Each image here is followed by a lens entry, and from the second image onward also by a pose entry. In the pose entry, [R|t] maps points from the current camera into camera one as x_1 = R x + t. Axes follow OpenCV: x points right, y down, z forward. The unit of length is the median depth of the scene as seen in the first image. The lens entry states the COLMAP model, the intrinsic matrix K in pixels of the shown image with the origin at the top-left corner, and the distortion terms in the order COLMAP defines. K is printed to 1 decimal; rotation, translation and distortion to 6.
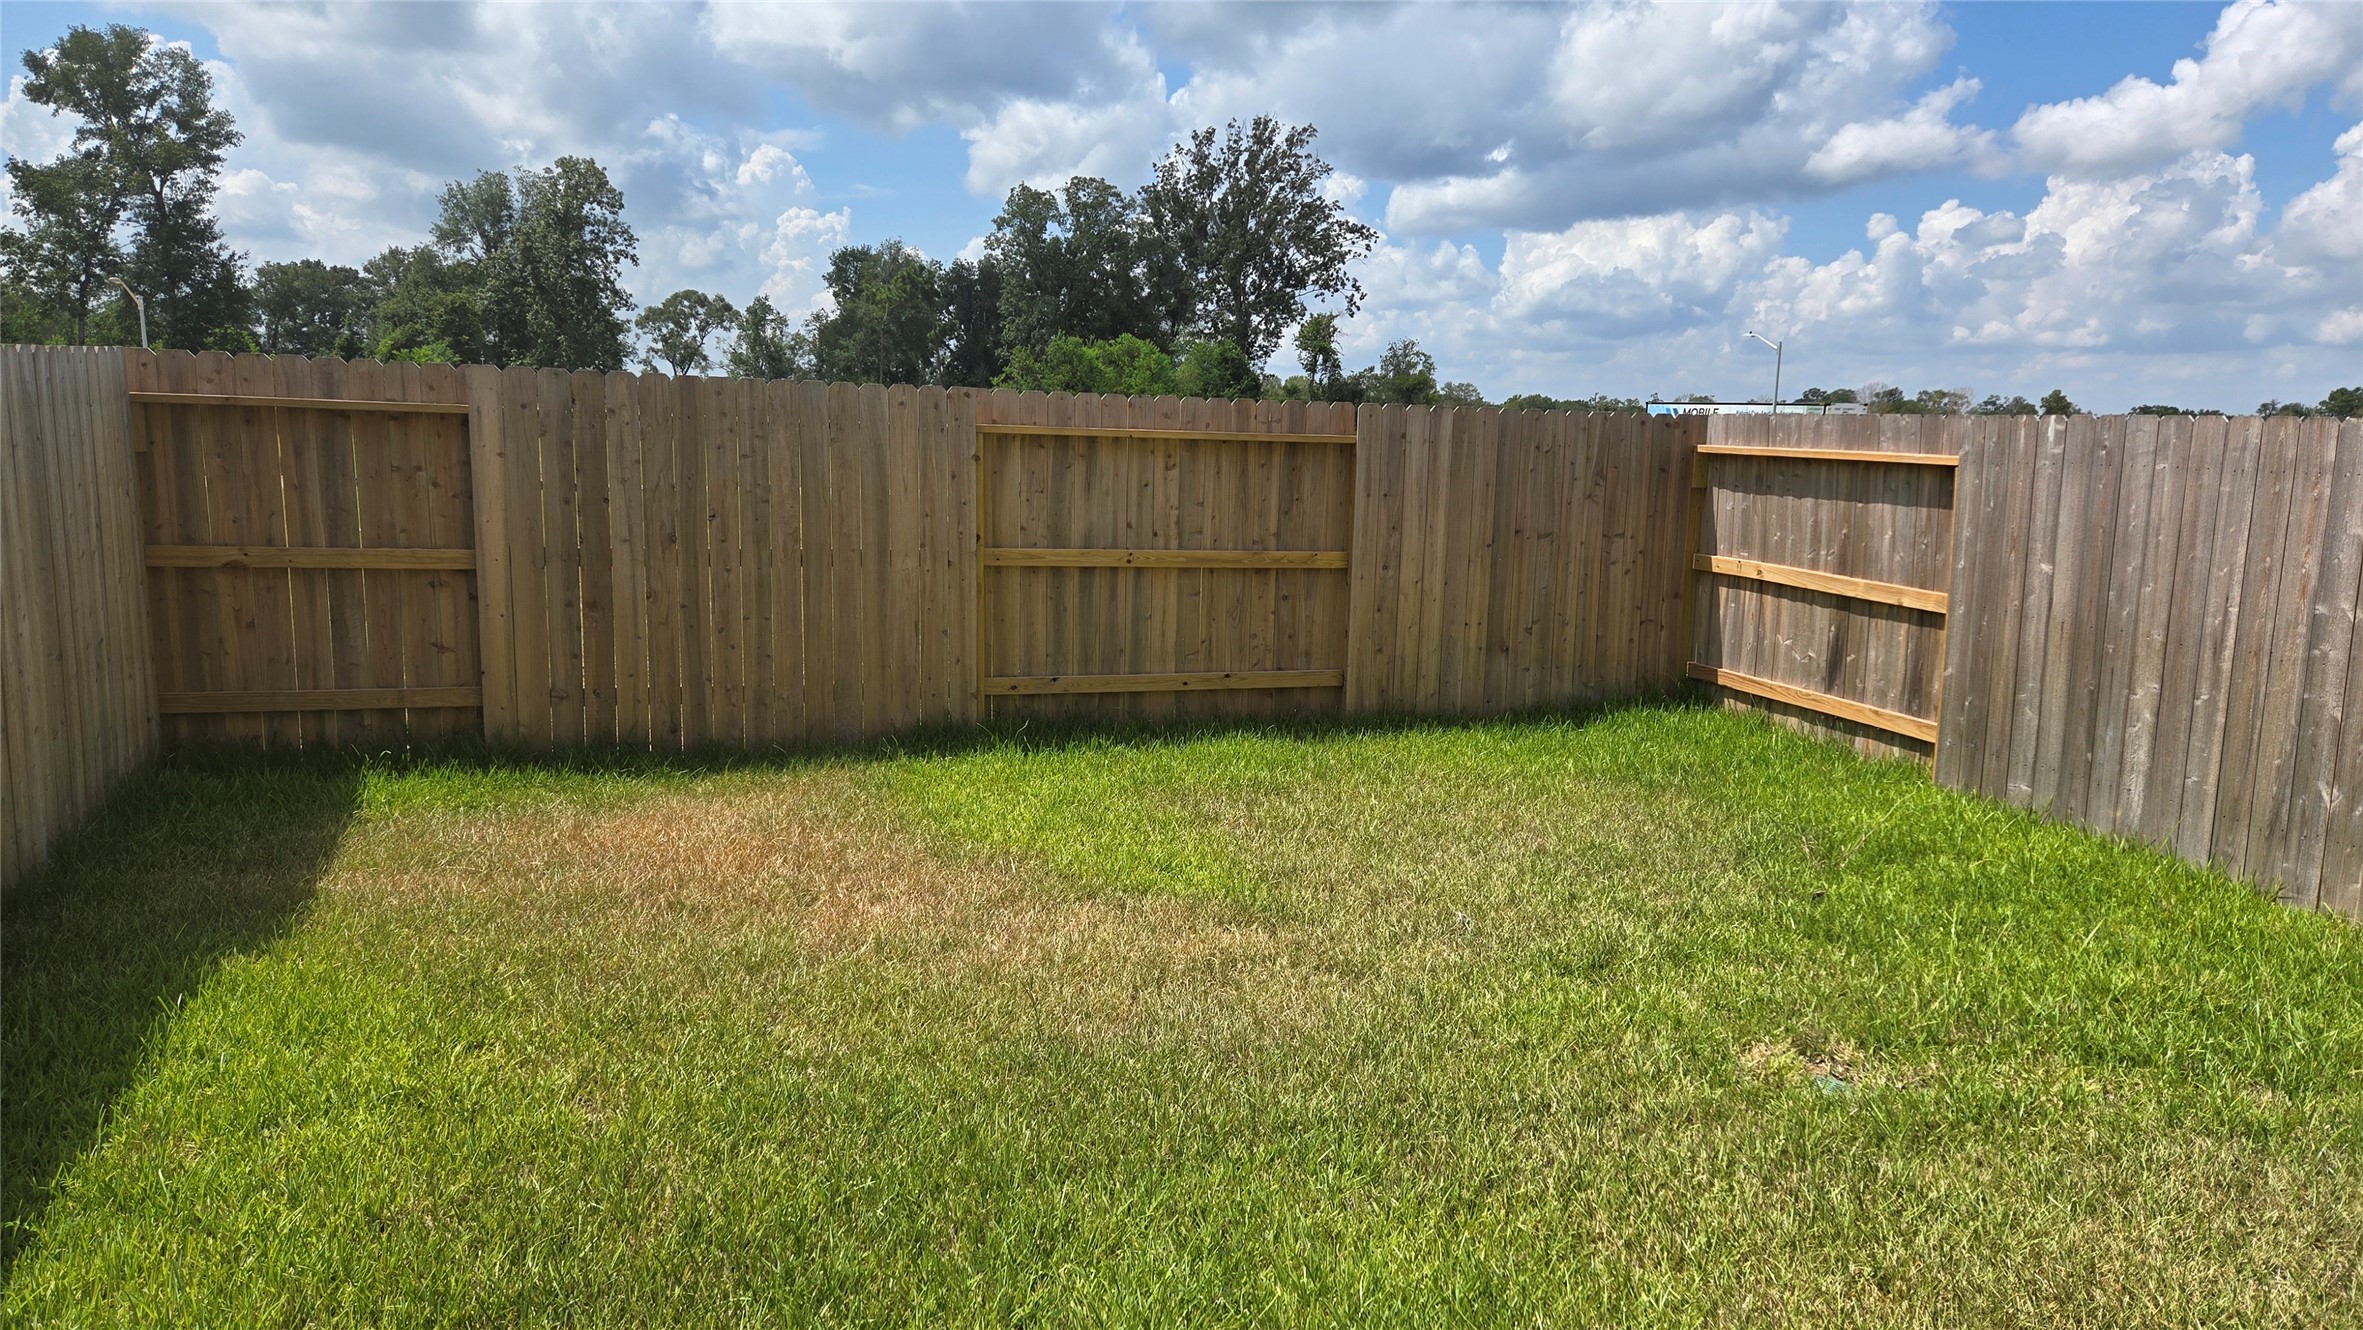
lens RADIAL K [[1527.8, 0, 1173.3], [0, 1527.8, 664.8], [0, 0, 1]] dist [0.003943, 0.000109]
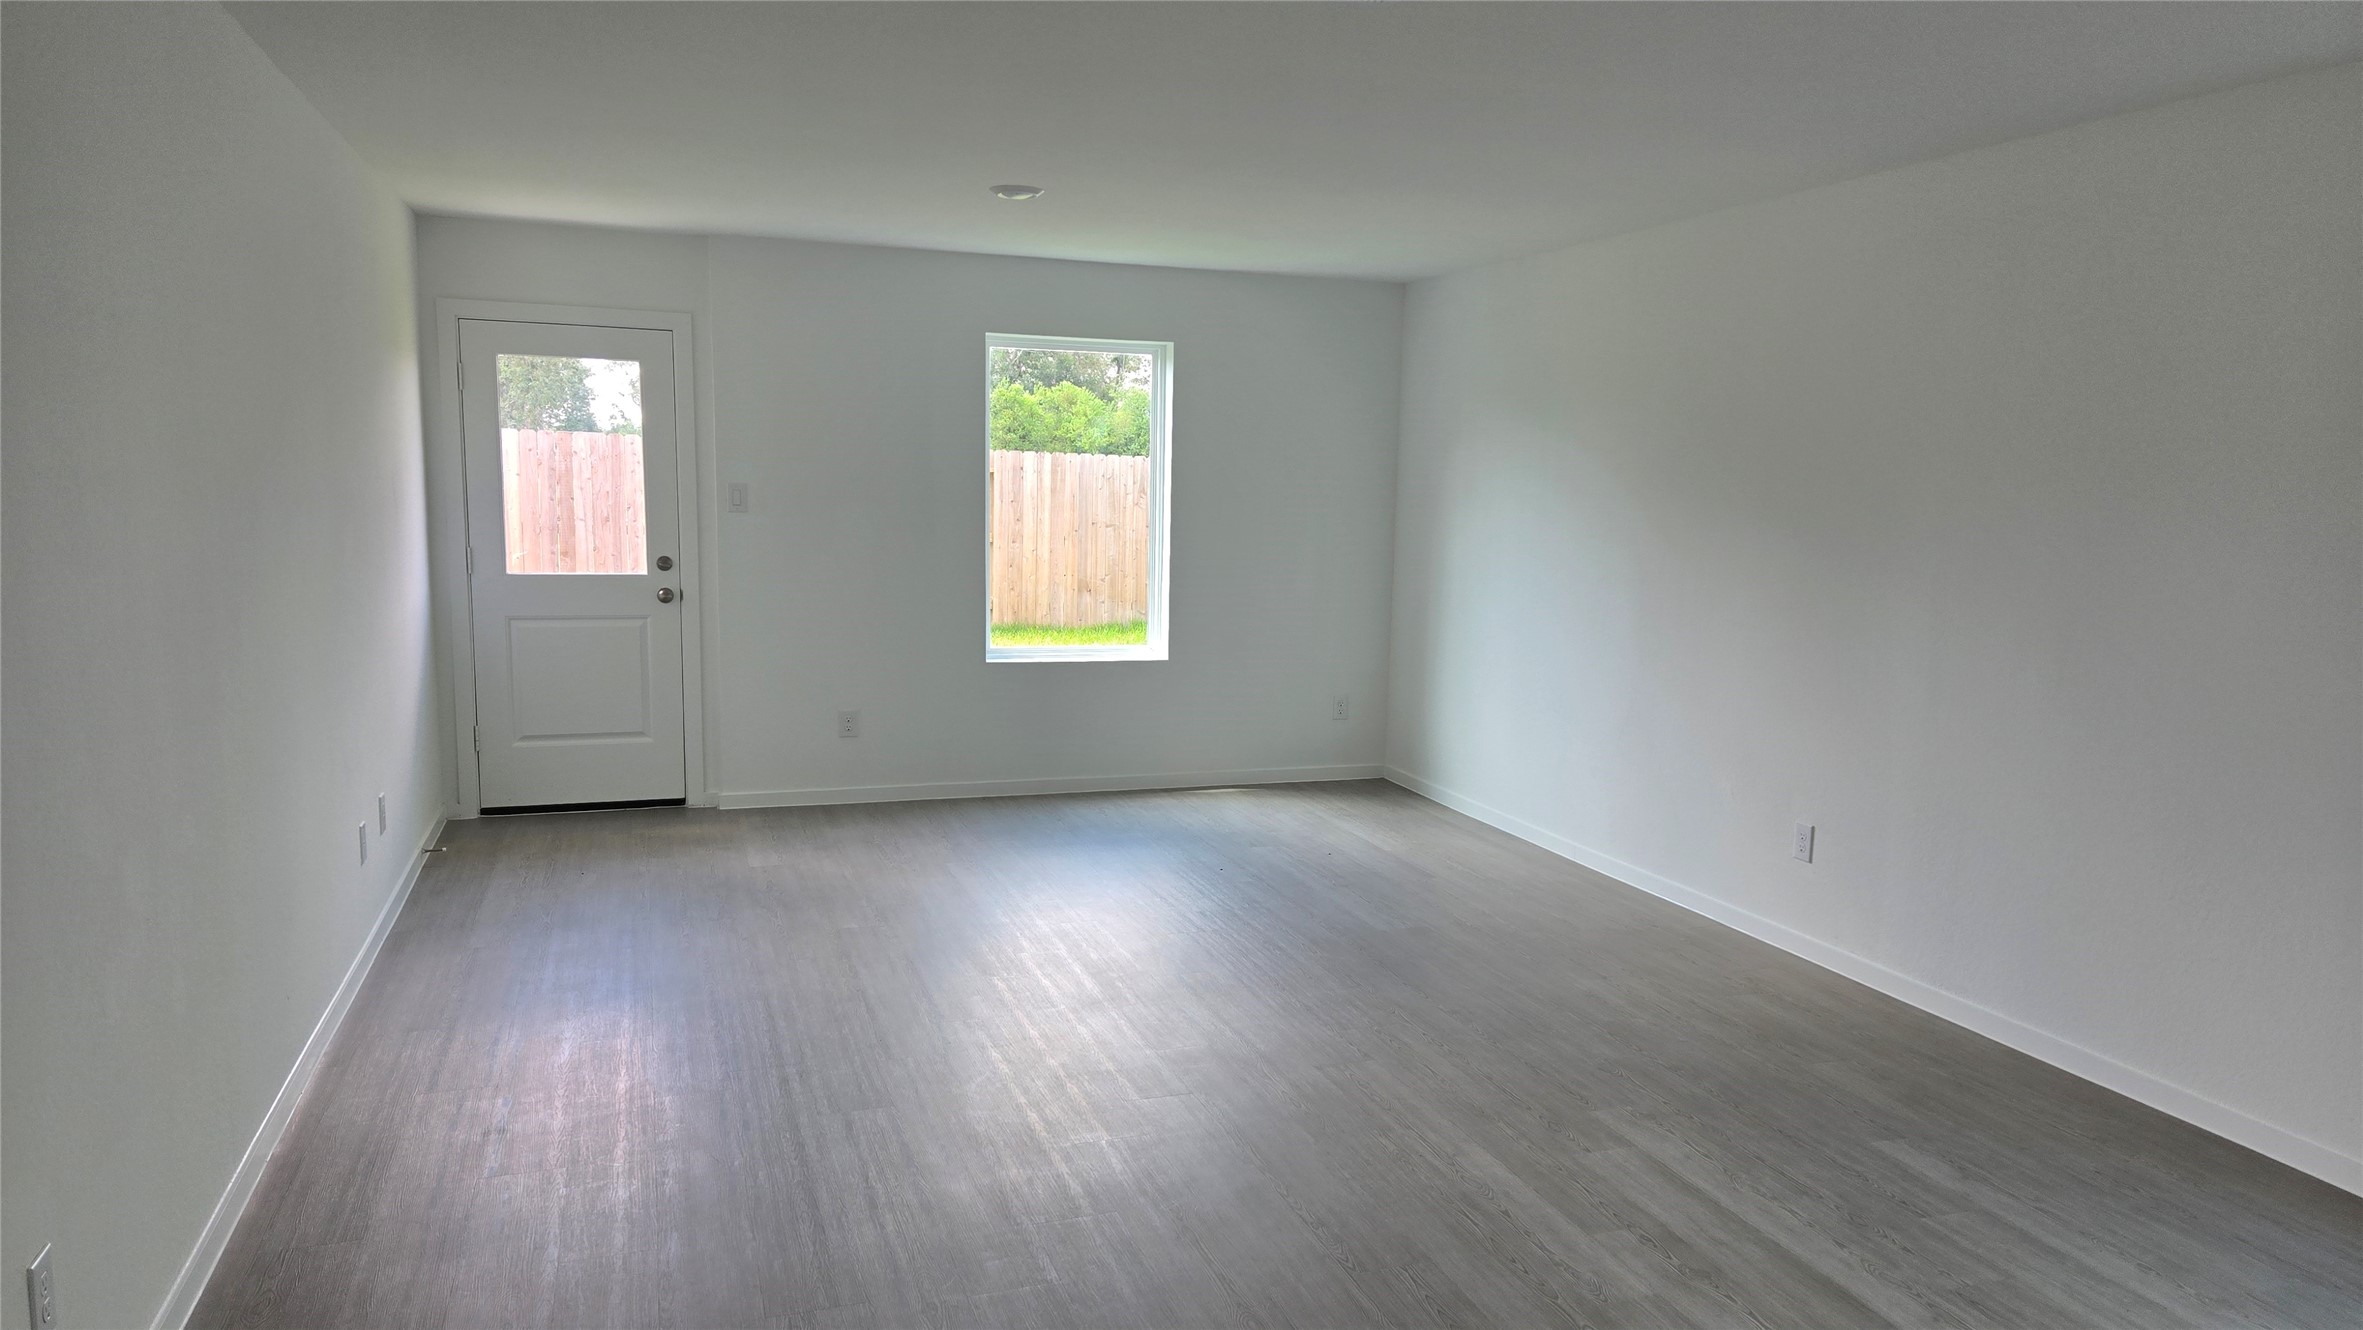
lens RADIAL K [[1527.8, 0, 1189.9], [0, 1527.8, 666.8], [0, 0, 1]] dist [0.003943, 0.000109]
pose [[0.999566, -0.000594, 0.029446, 0.289296], [0.001355, 0.999665, -0.025850, 0.127153], [-0.029421, 0.025878, 0.999232, -0.780472]]
